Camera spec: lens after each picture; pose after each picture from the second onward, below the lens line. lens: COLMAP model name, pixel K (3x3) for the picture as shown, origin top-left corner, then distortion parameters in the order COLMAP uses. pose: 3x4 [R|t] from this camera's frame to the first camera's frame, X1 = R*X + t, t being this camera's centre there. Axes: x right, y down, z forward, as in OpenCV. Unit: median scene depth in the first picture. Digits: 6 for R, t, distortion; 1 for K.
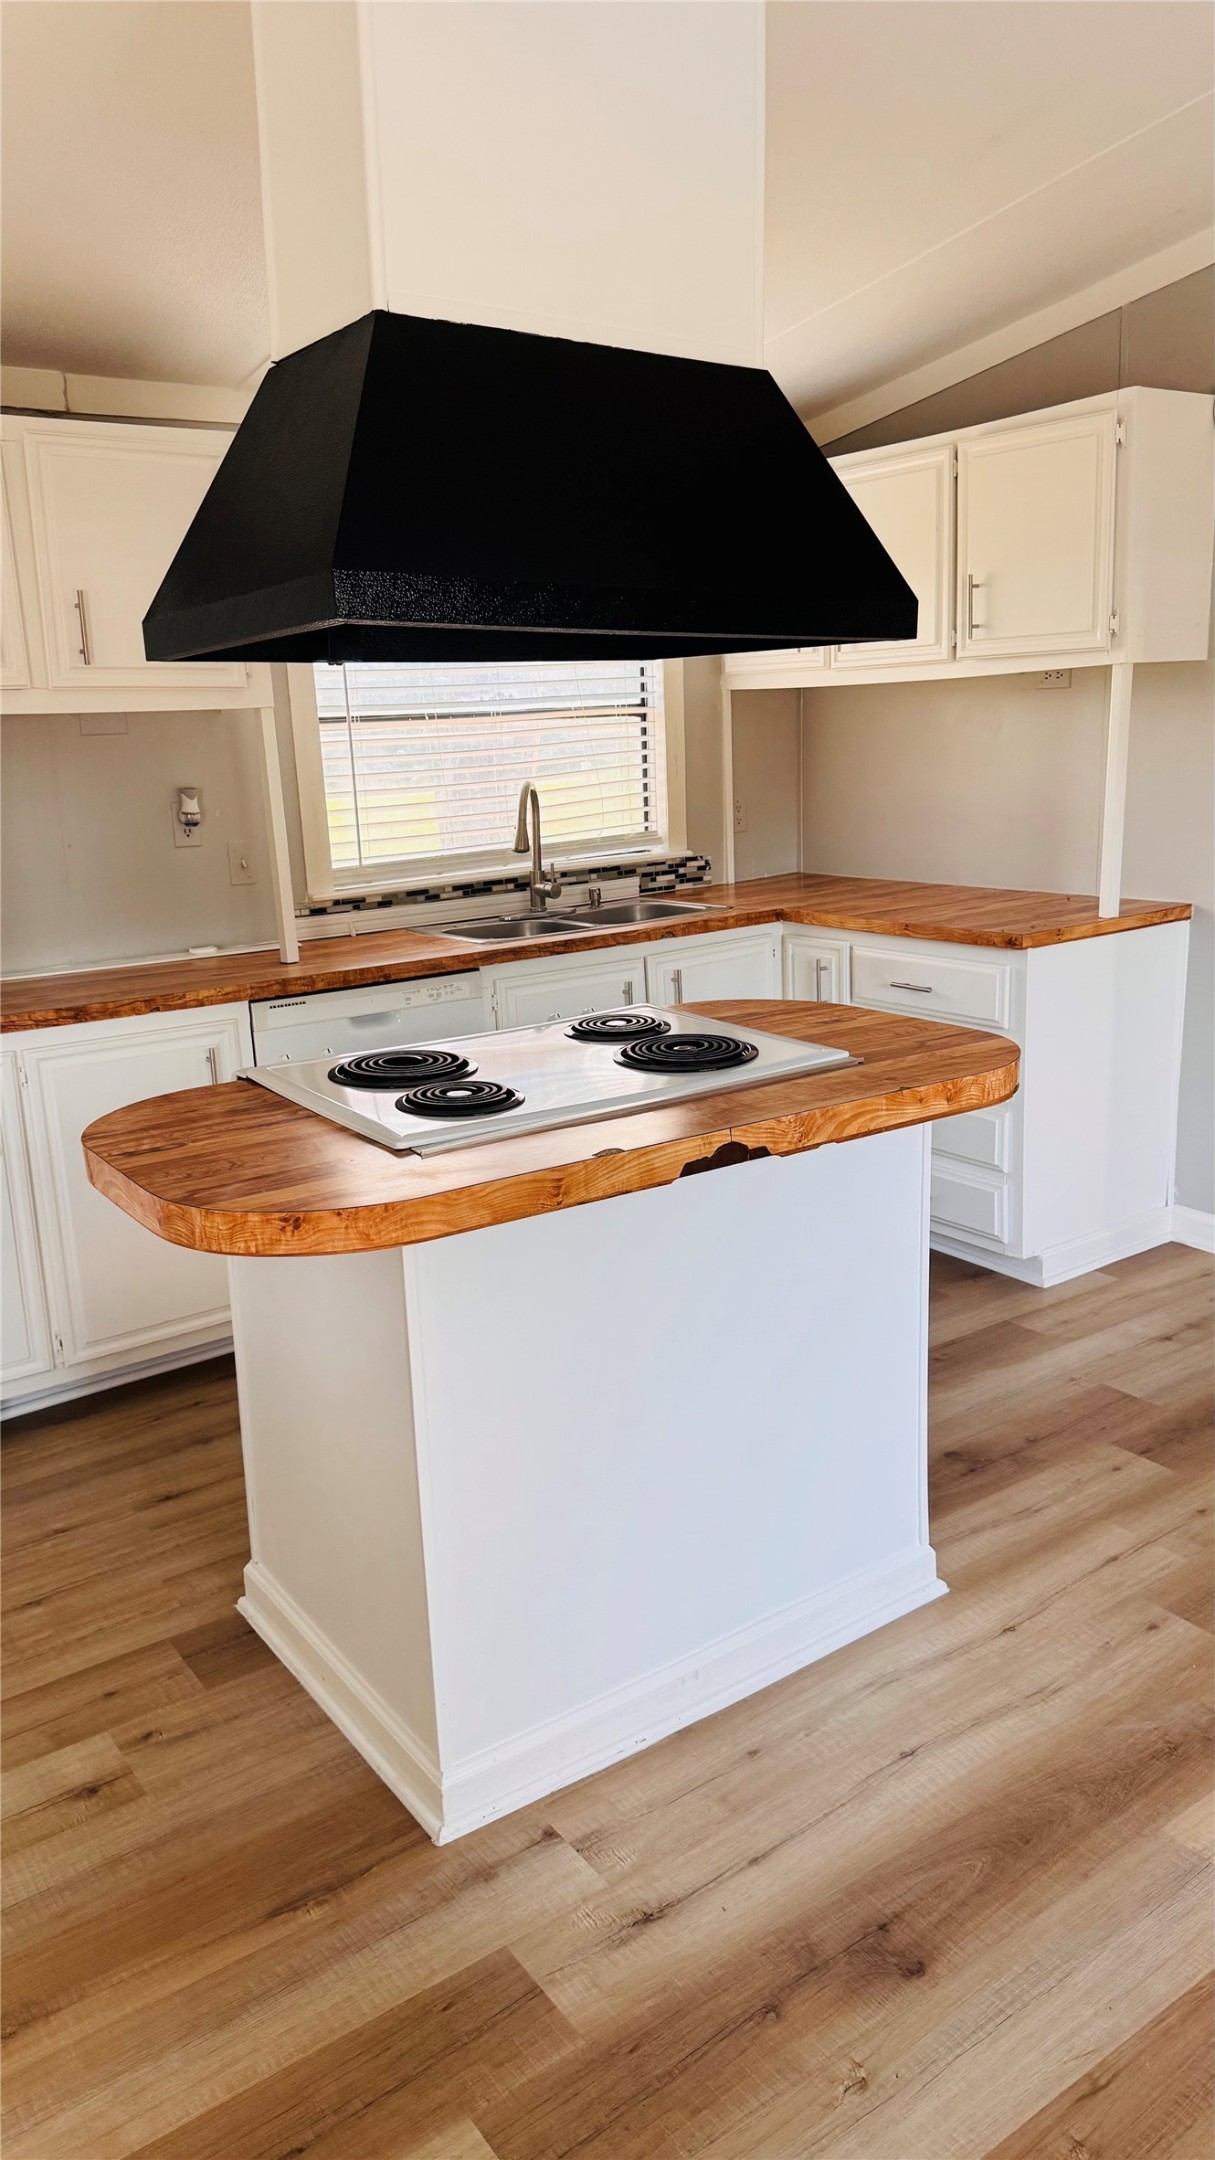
lens RADIAL K [[1520.8, 0, 595.4], [0, 1520.8, 1078.2], [0, 0, 1]] dist [0.087462, -0.112944]
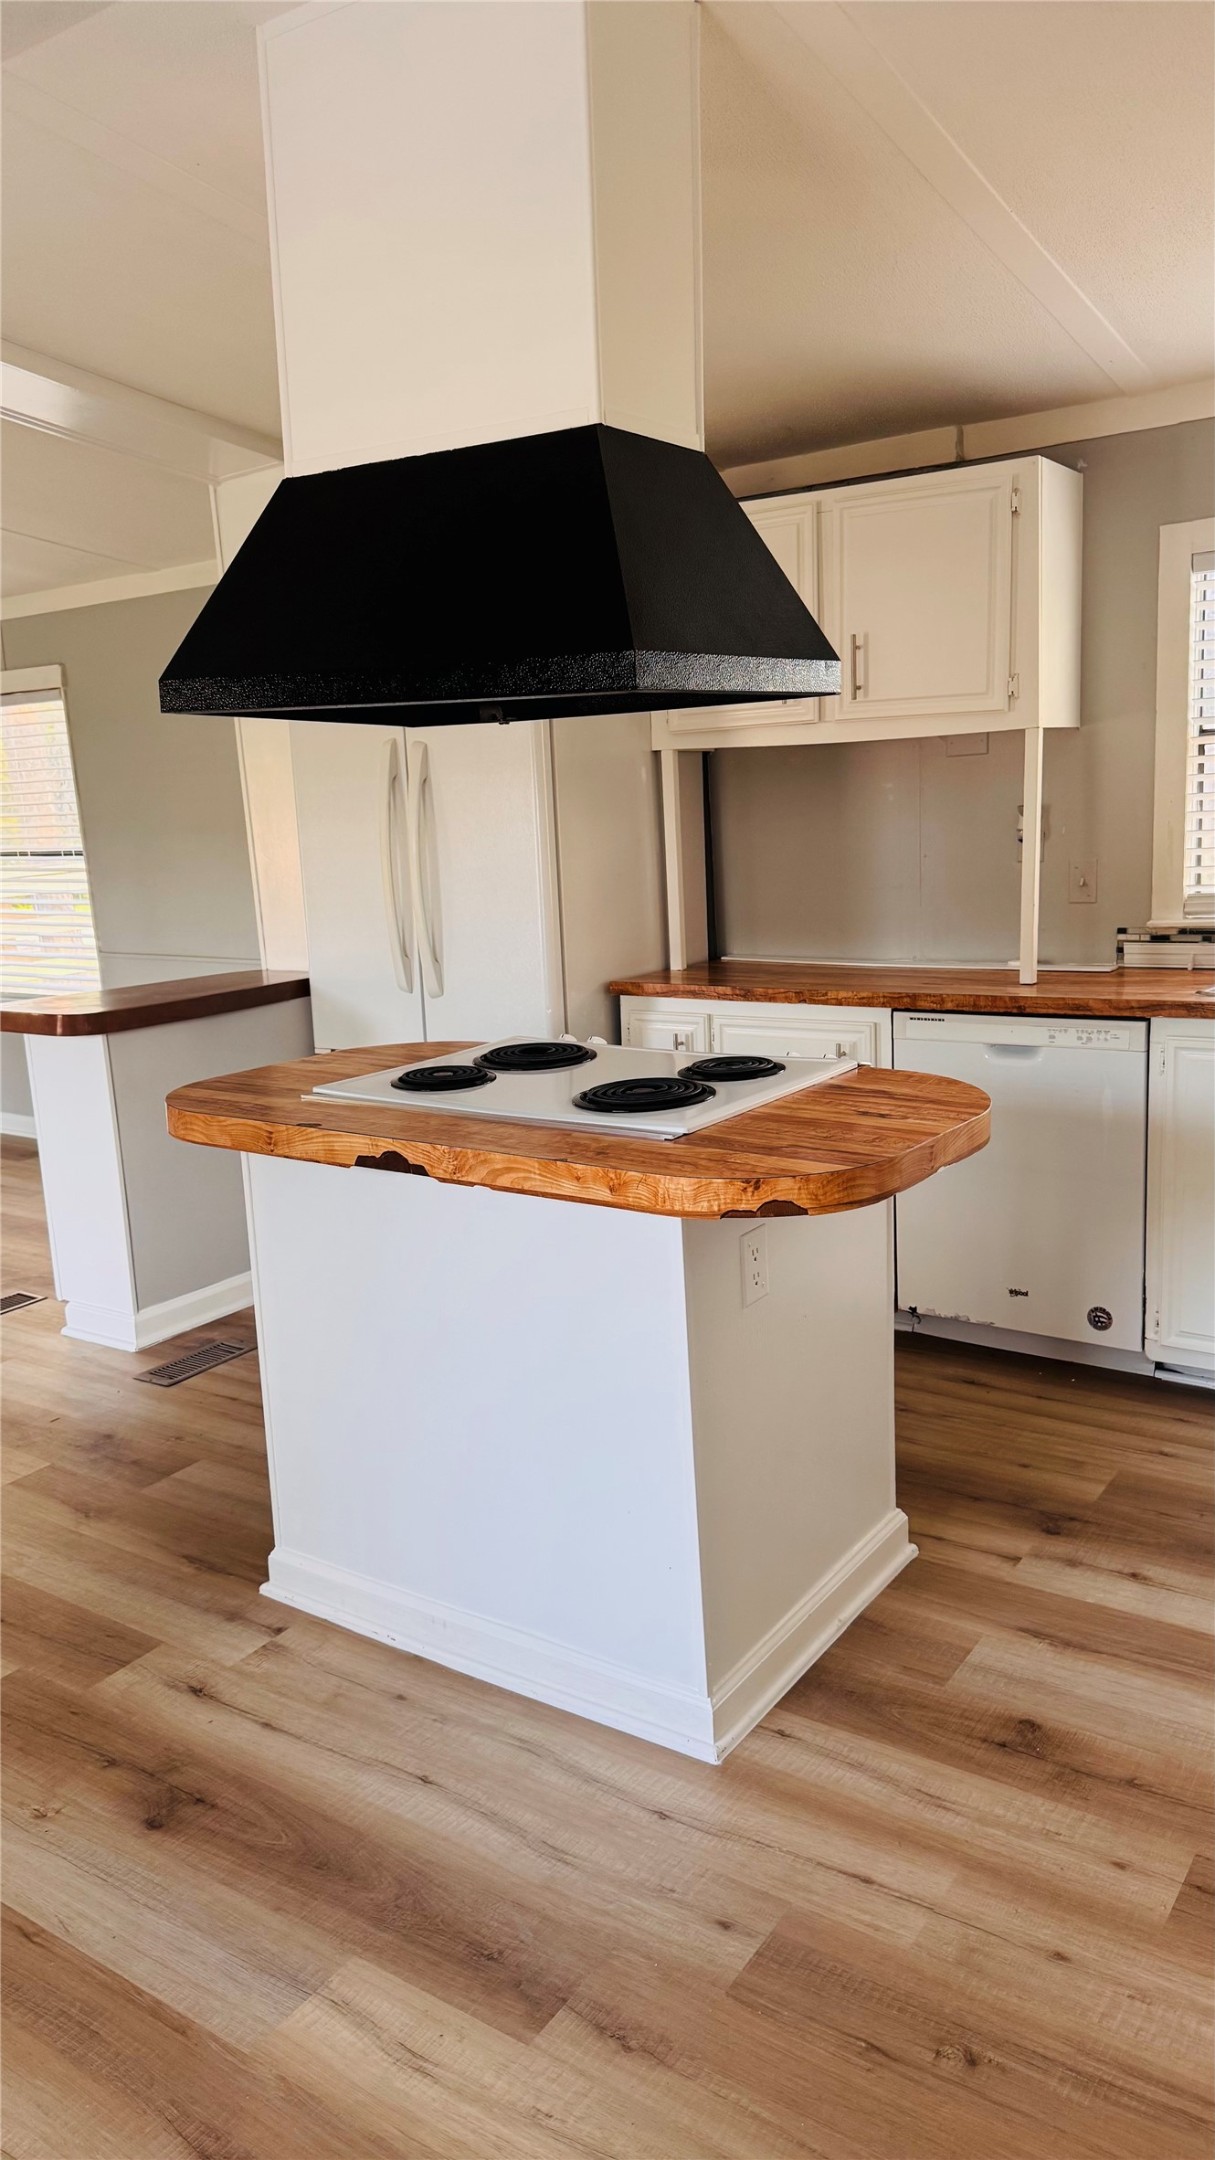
lens RADIAL K [[1520.8, 0, 595.4], [0, 1520.8, 1078.2], [0, 0, 1]] dist [0.087462, -0.112944]
pose [[0.343629, 0.195707, -0.918487, 1.069083], [-0.178615, 0.973811, 0.140671, -0.180113], [0.921963, 0.115716, 0.369586, 0.651273]]
